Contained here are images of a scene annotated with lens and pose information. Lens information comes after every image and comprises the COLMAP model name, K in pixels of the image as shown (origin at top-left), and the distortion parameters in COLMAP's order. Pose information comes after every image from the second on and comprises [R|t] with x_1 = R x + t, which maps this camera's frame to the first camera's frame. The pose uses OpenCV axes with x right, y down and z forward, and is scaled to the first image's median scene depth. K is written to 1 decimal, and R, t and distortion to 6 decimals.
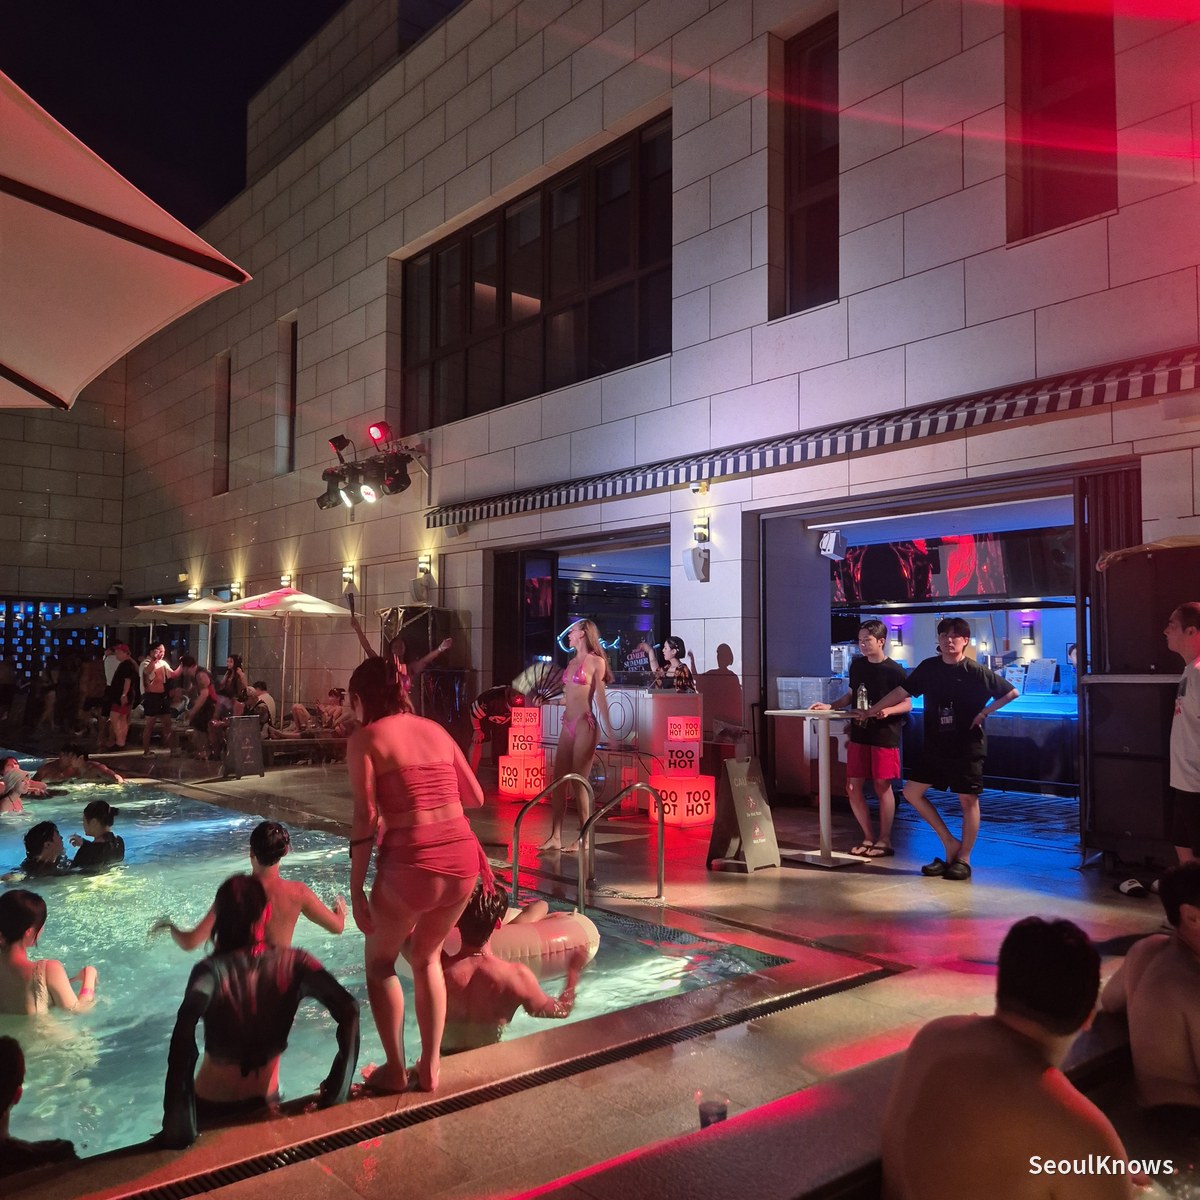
lens RADIAL K [[1044.5, 0, 600.0], [0, 1044.5, 600.0], [0, 0, 1]] dist [0.001359, 0.000871]
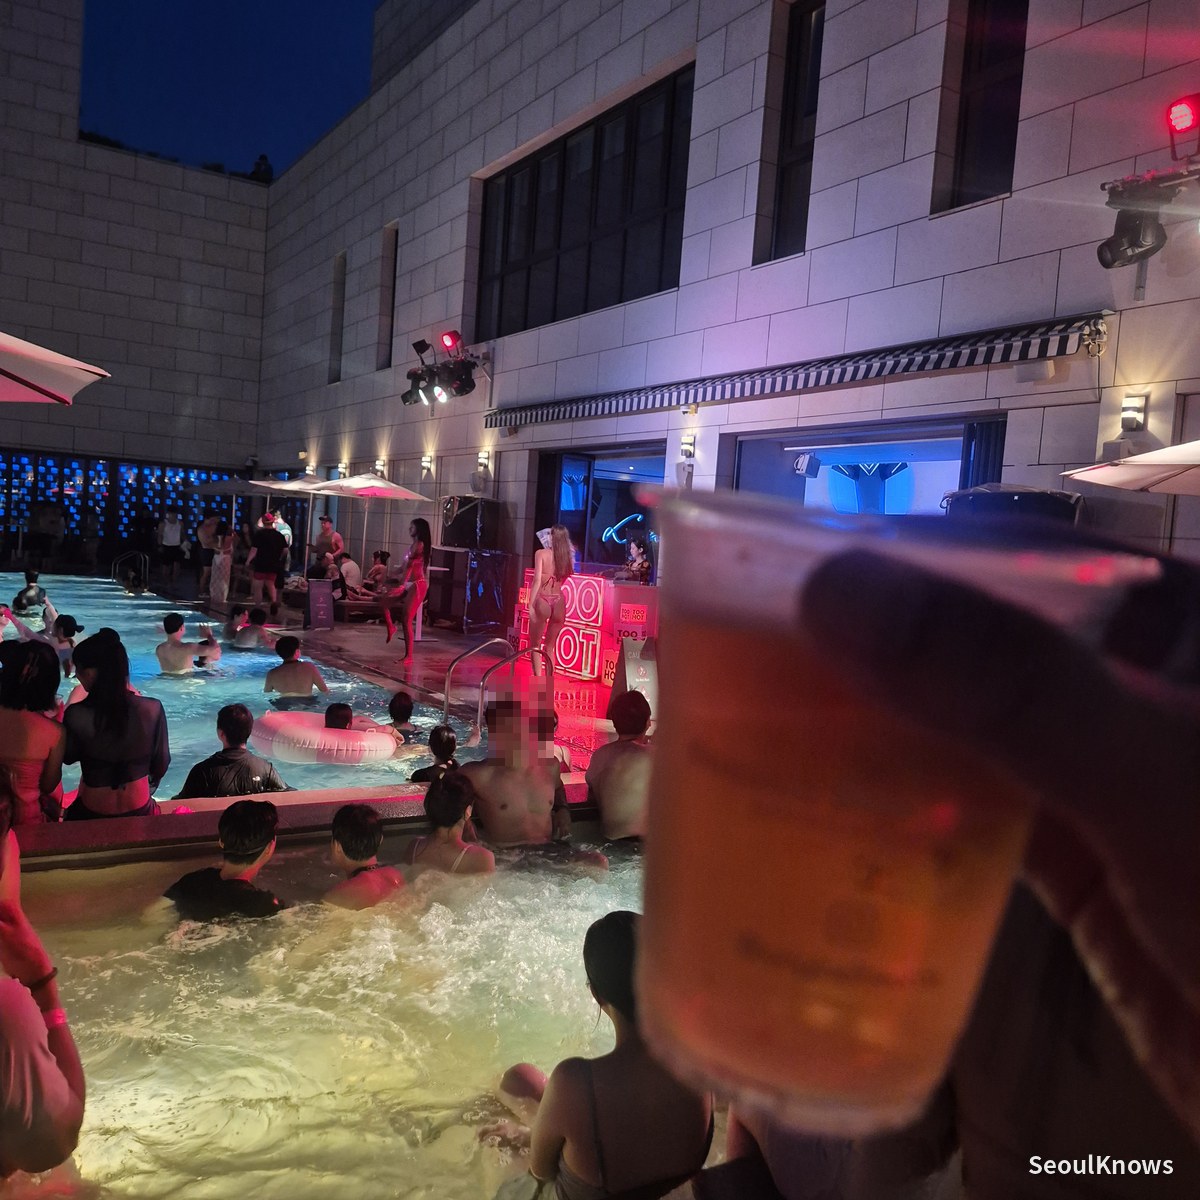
lens RADIAL K [[1048.1, 0, 600.0], [0, 1048.1, 600.0], [0, 0, 1]] dist [0.024873, -0.086700]
pose [[0.987983, 0.070808, -0.137388, 0.146877], [-0.055331, 0.992011, 0.113369, -0.021427], [0.144318, -0.104405, 0.984008, -0.152735]]
